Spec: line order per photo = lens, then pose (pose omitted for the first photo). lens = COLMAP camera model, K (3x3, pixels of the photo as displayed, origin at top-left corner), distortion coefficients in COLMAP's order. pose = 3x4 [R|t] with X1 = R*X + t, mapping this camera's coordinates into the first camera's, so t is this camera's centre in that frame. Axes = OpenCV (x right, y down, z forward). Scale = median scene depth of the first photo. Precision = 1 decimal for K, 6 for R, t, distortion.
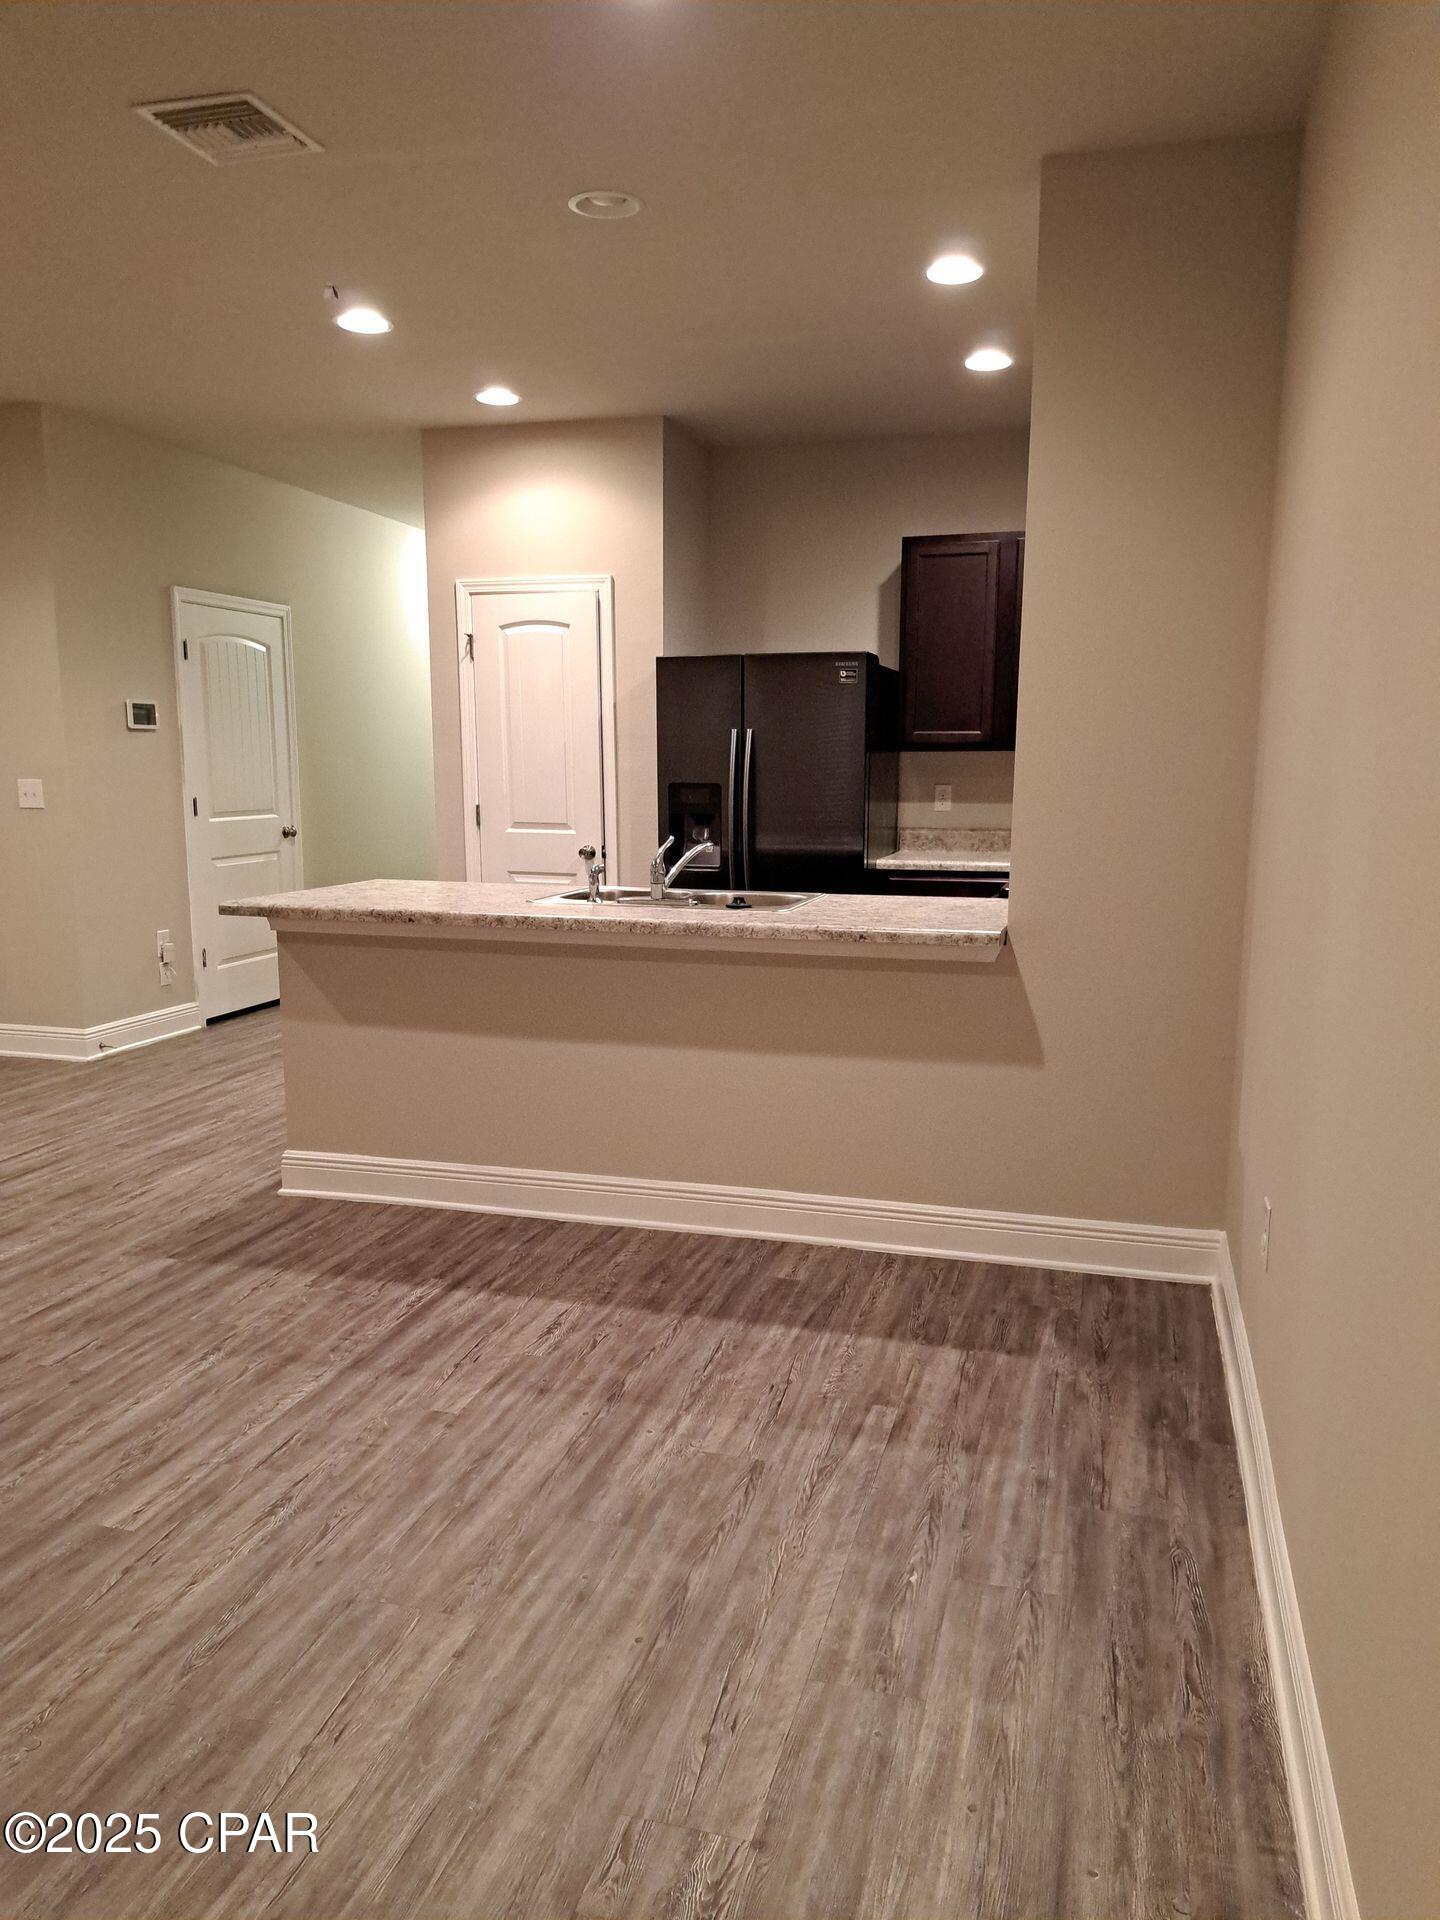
lens RADIAL K [[1388.8, 0, 735.6], [0, 1388.8, 965.6], [0, 0, 1]] dist [0.083491, -0.084351]
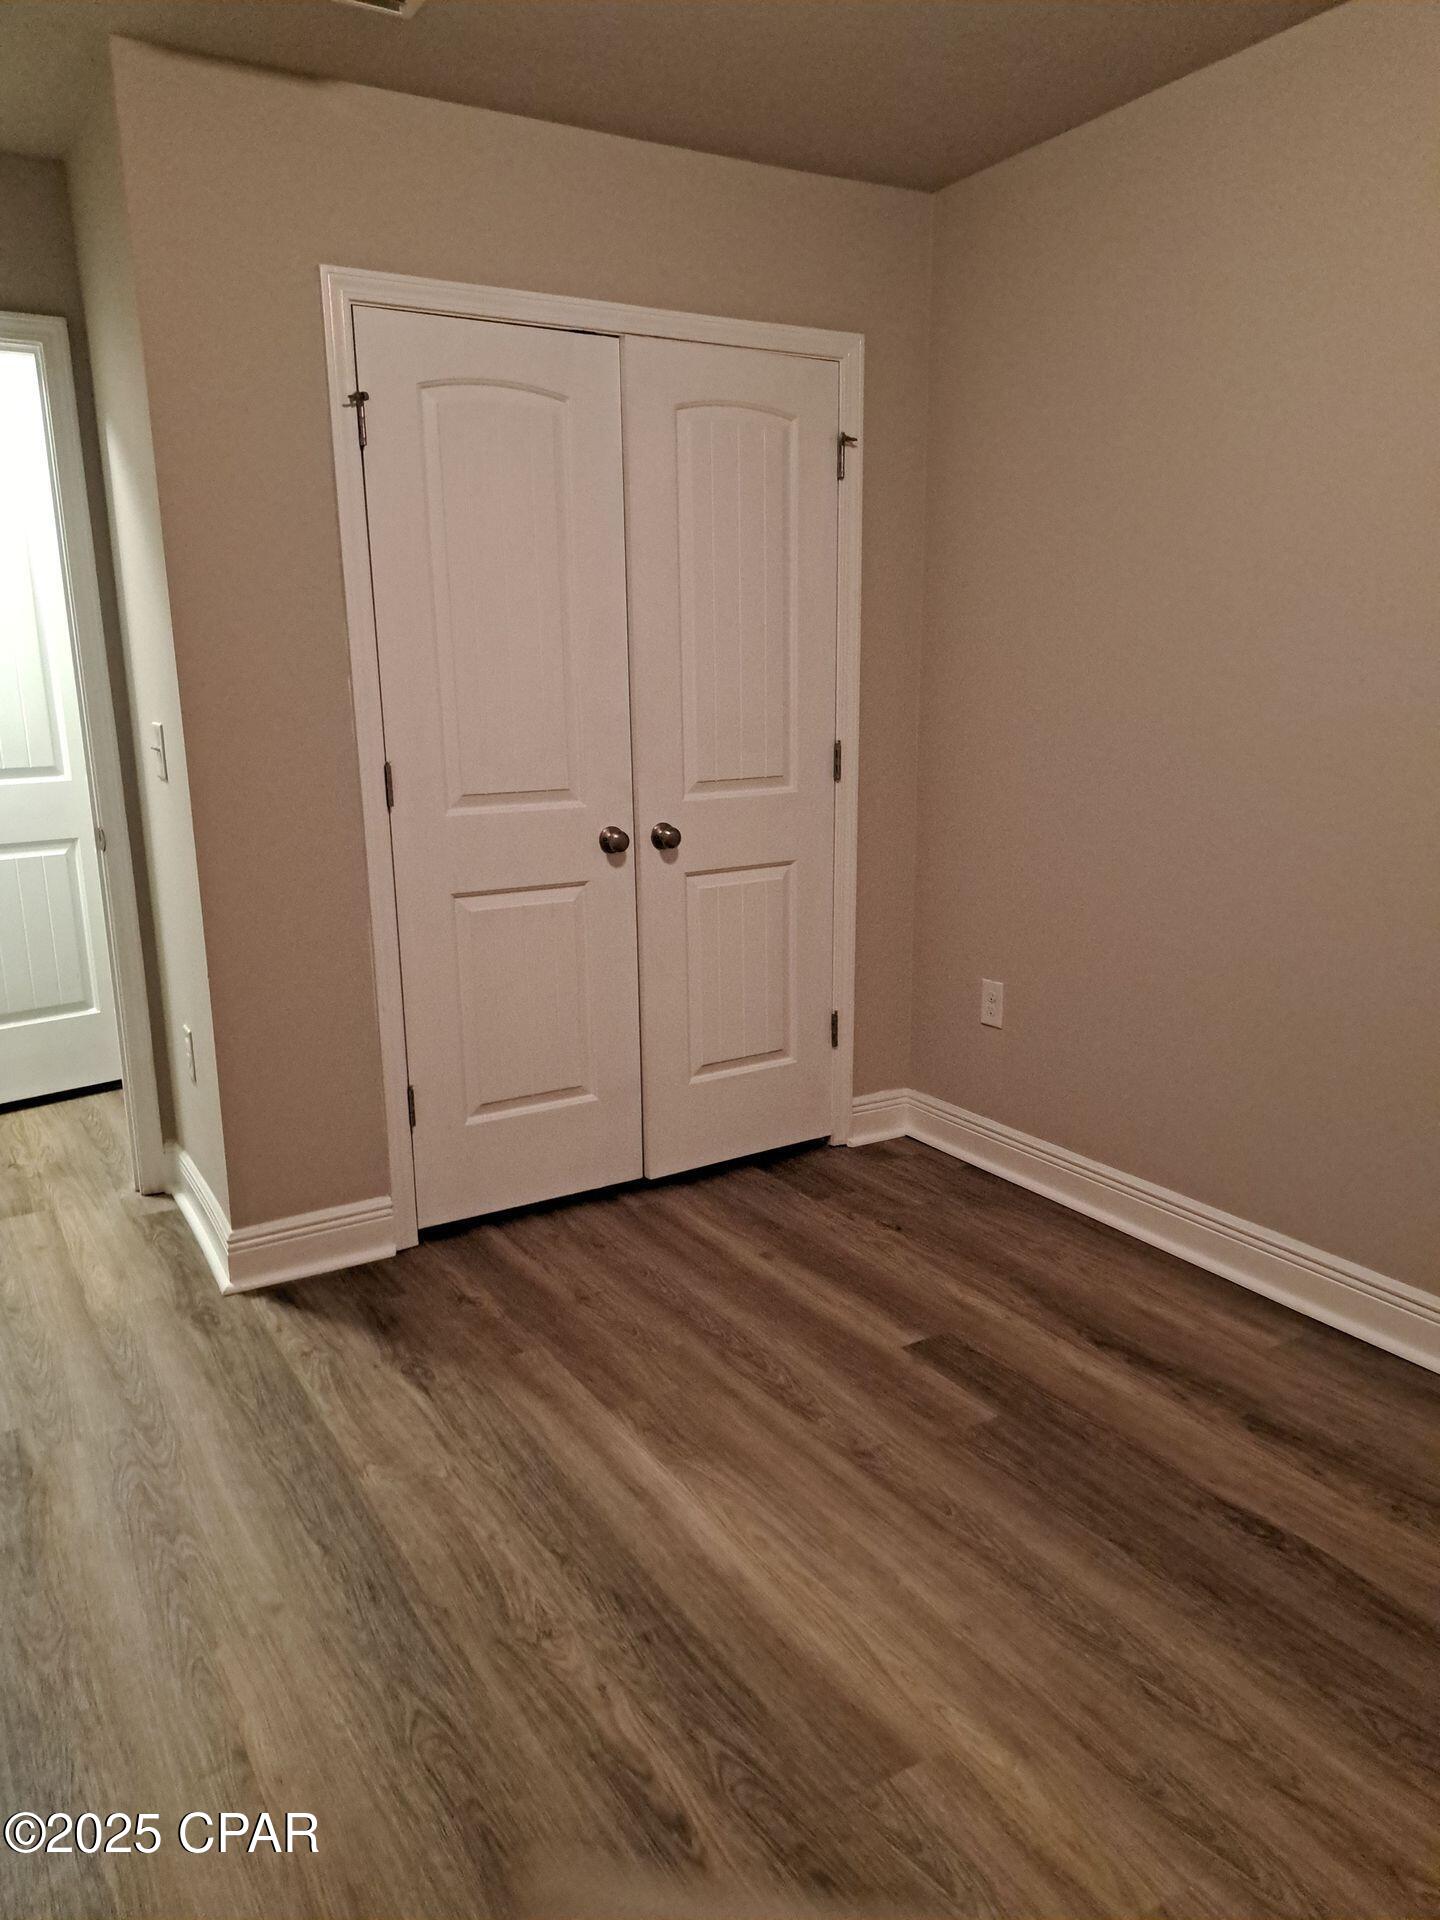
lens RADIAL K [[1380.3, 0, 720.0], [0, 1380.3, 960.0], [0, 0, 1]] dist [0.081833, -0.087417]
pose [[0.678616, -0.175931, 0.713112, -0.790204], [0.125967, 0.984382, 0.122982, -0.161295], [-0.723611, 0.006371, 0.690179, 1.005642]]
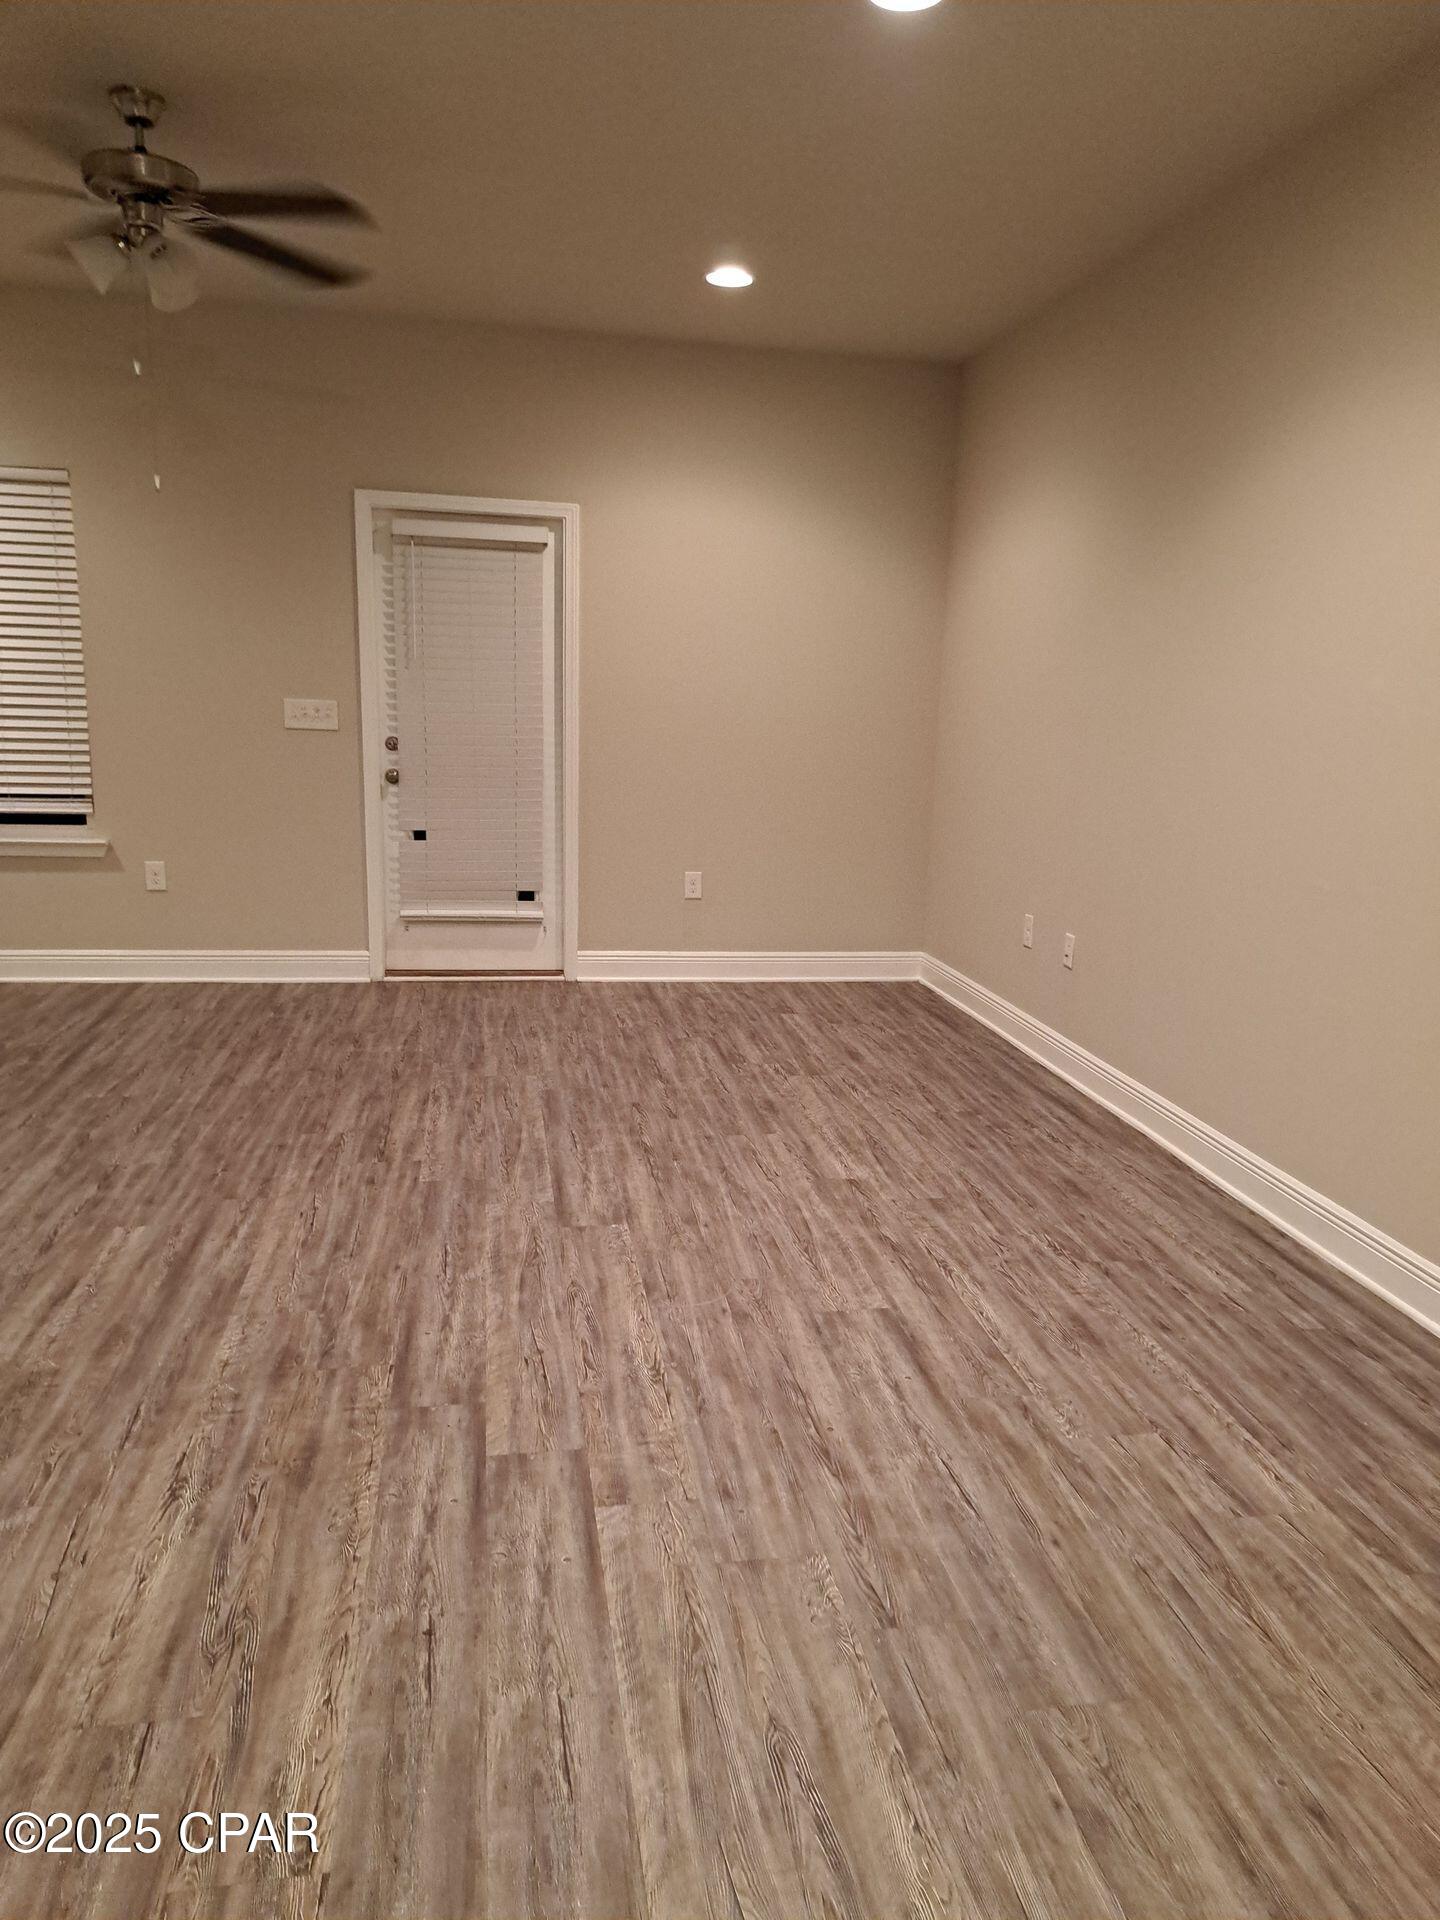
lens RADIAL K [[1388.8, 0, 735.6], [0, 1388.8, 965.6], [0, 0, 1]] dist [0.083491, -0.084351]
pose [[-0.899142, 0.050289, -0.434758, -0.462944], [-0.103946, 0.940414, 0.323754, -0.259742], [0.425134, 0.336292, -0.840338, 1.744689]]
